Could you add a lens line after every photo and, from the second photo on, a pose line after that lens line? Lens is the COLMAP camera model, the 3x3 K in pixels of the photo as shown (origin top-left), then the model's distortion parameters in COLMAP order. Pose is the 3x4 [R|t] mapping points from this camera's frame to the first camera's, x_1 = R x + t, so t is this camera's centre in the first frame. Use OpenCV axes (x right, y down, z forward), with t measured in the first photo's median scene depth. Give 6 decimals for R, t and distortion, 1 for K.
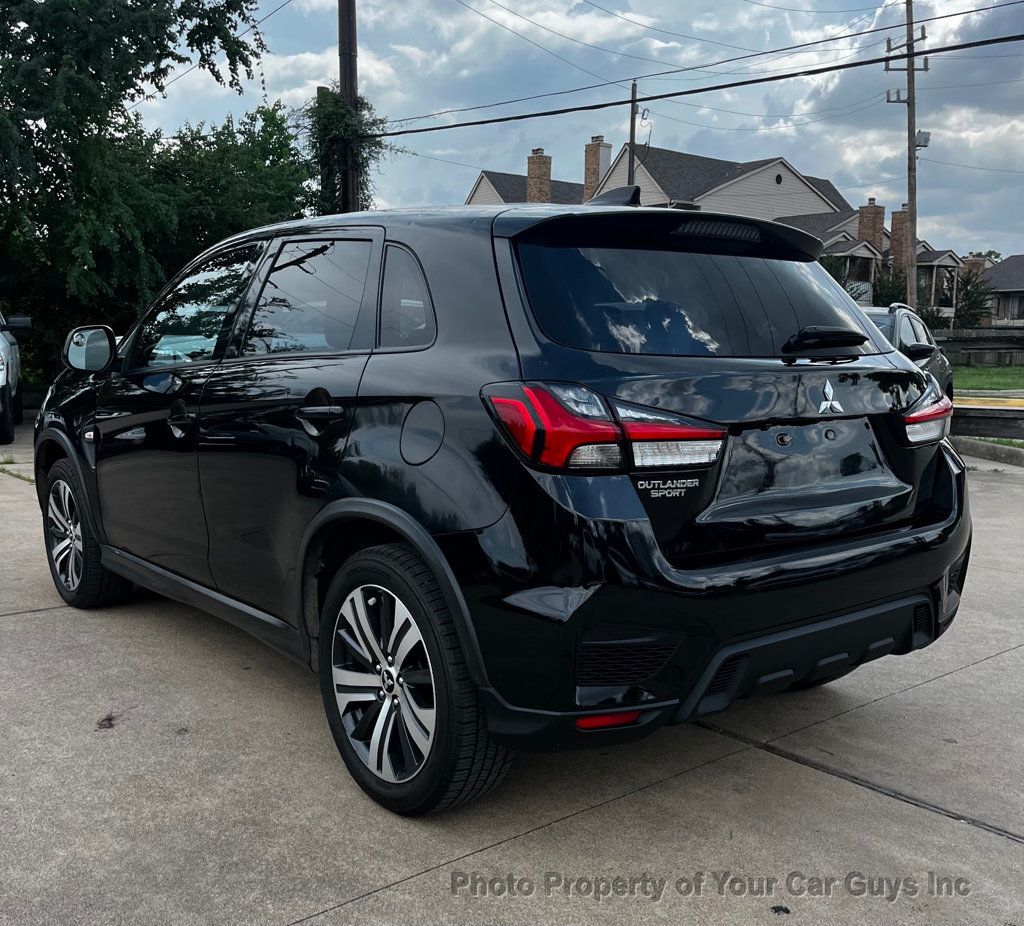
lens RADIAL K [[1046.3, 0, 499.4], [0, 1046.3, 499.4], [0, 0, 1]] dist [0.036833, 0.000000]
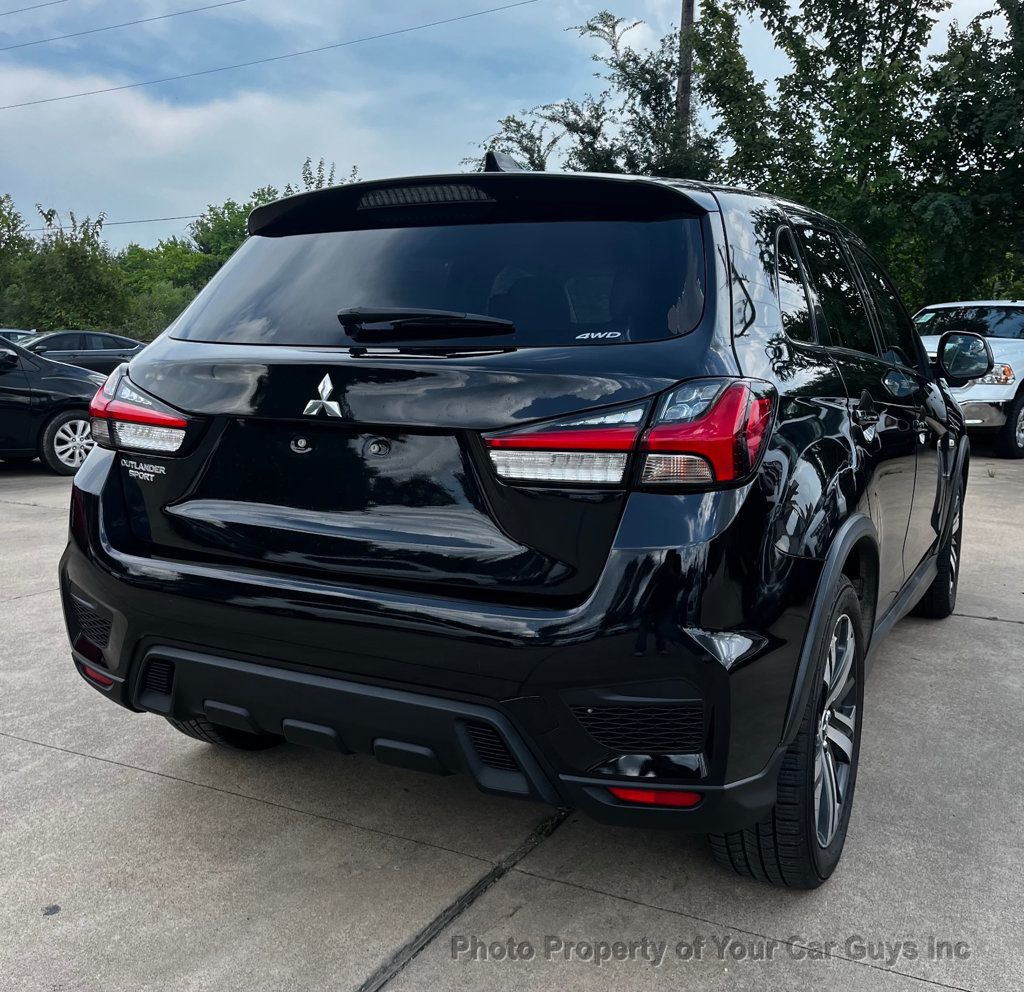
lens RADIAL K [[1035.8, 0, 513.7], [0, 1035.8, 467.5], [0, 0, 1]] dist [0.027615, 0.000000]
pose [[0.409977, 0.106301, -0.905880, 0.195686], [-0.148207, 0.987750, 0.048834, -0.018585], [0.899974, 0.114236, 0.420710, 0.145065]]
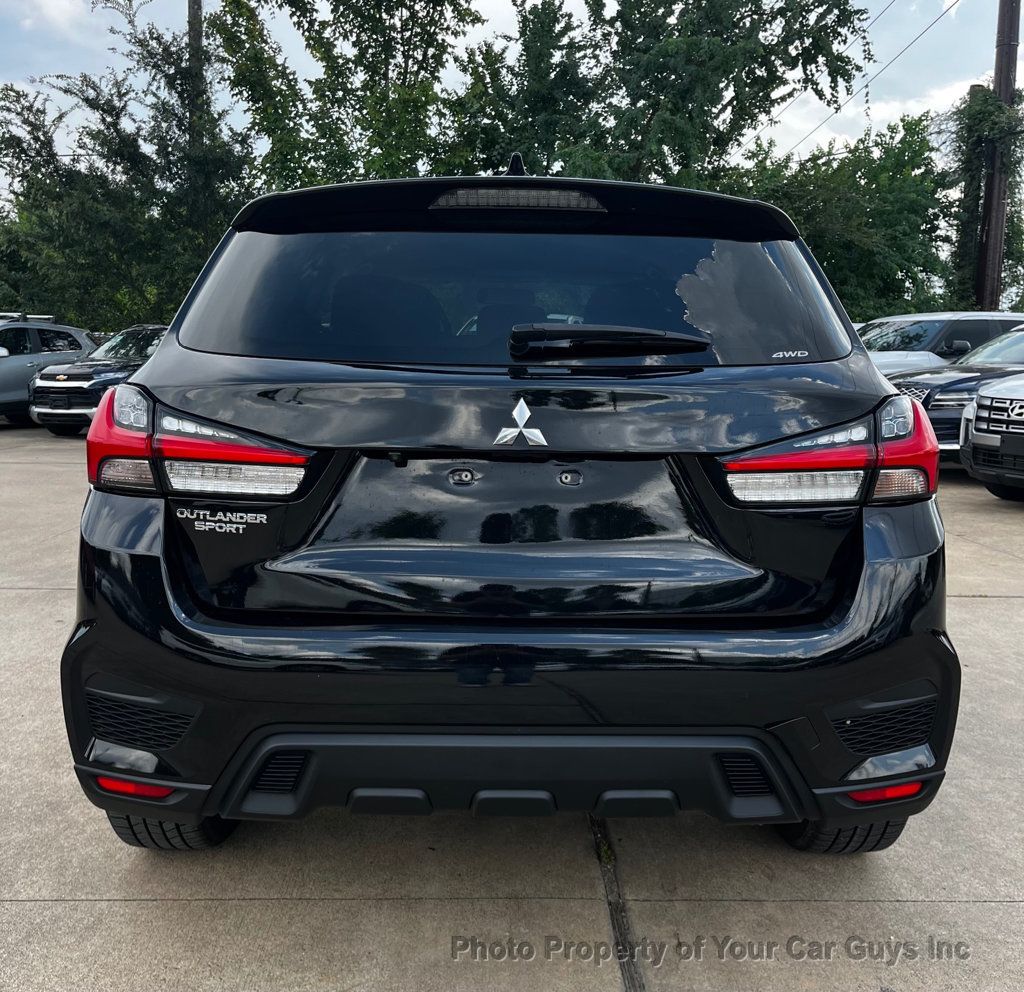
lens RADIAL K [[1035.8, 0, 514.7], [0, 1035.8, 492.2], [0, 0, 1]] dist [0.027615, 0.000000]
pose [[0.796309, 0.086903, -0.598615, 0.131397], [-0.103078, 0.994647, 0.007277, -0.009976], [0.596042, 0.055909, 0.801004, 0.079966]]
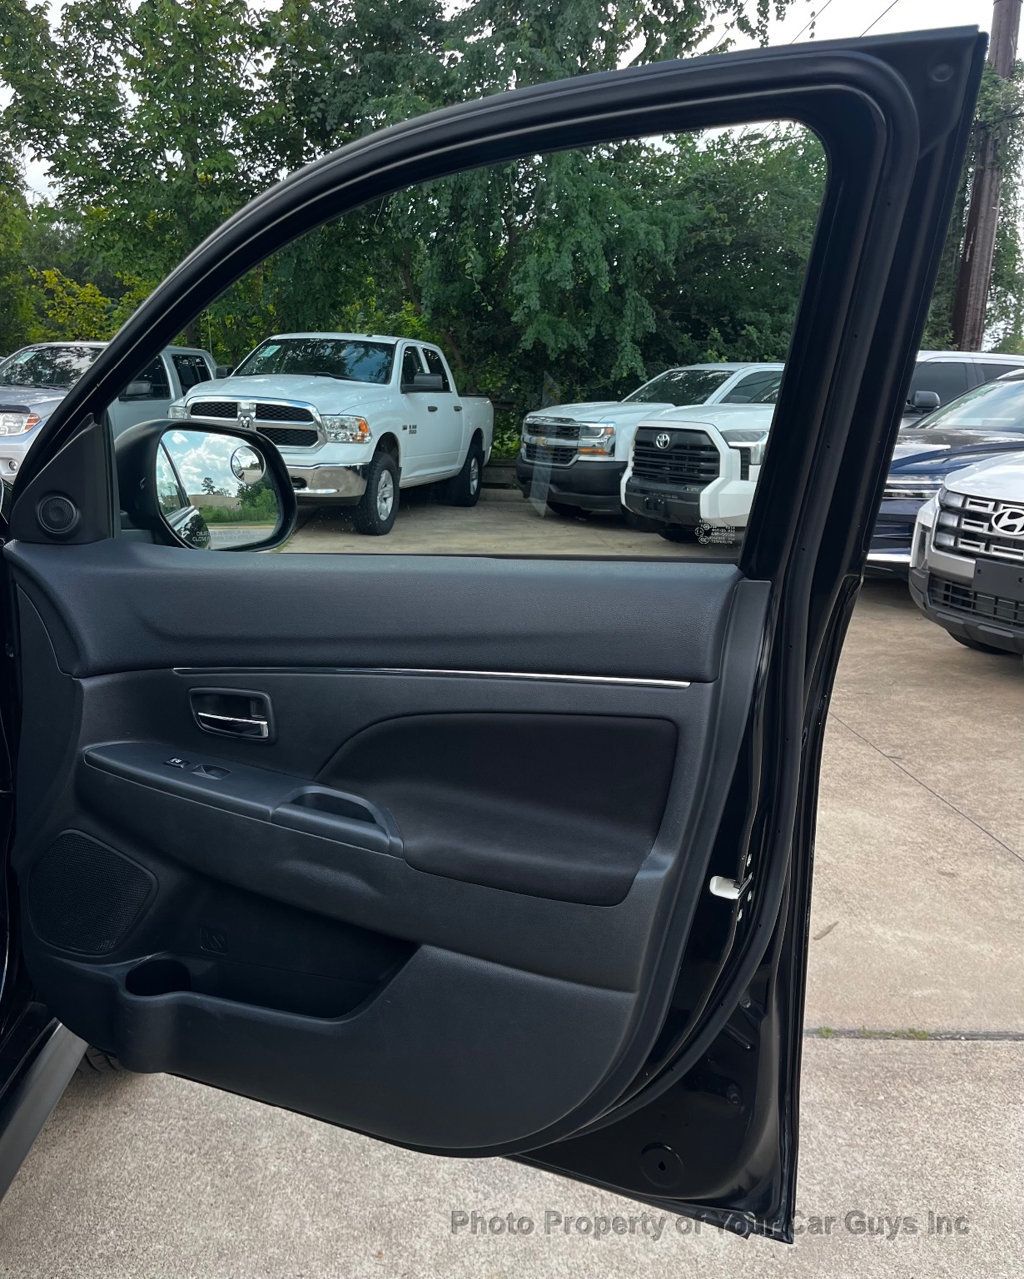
lens RADIAL K [[1131.5, 0, 490.6], [0, 1131.5, 625.7], [0, 0, 1]] dist [0.030931, -0.008643]
pose [[0.816208, 0.145623, -0.559105, 0.081544], [-0.123758, 0.989320, 0.077009, -0.051756], [0.564348, 0.006339, 0.825513, 0.293468]]
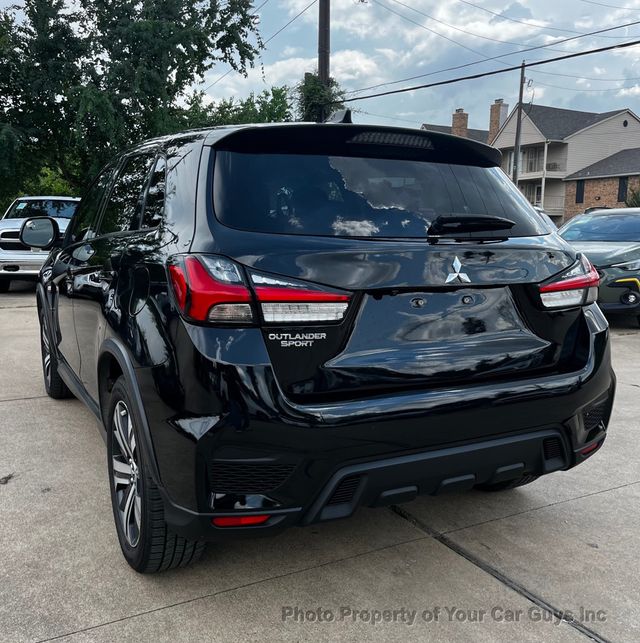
lens RADIAL K [[650.5, 0, 313.9], [0, 650.5, 327.0], [0, 0, 1]] dist [0.037893, 0.000000]
pose [[0.982789, 0.030721, -0.182157, 0.052133], [-0.031656, 0.999496, -0.002226, -0.004014], [0.181997, 0.007954, 0.983267, 0.037518]]
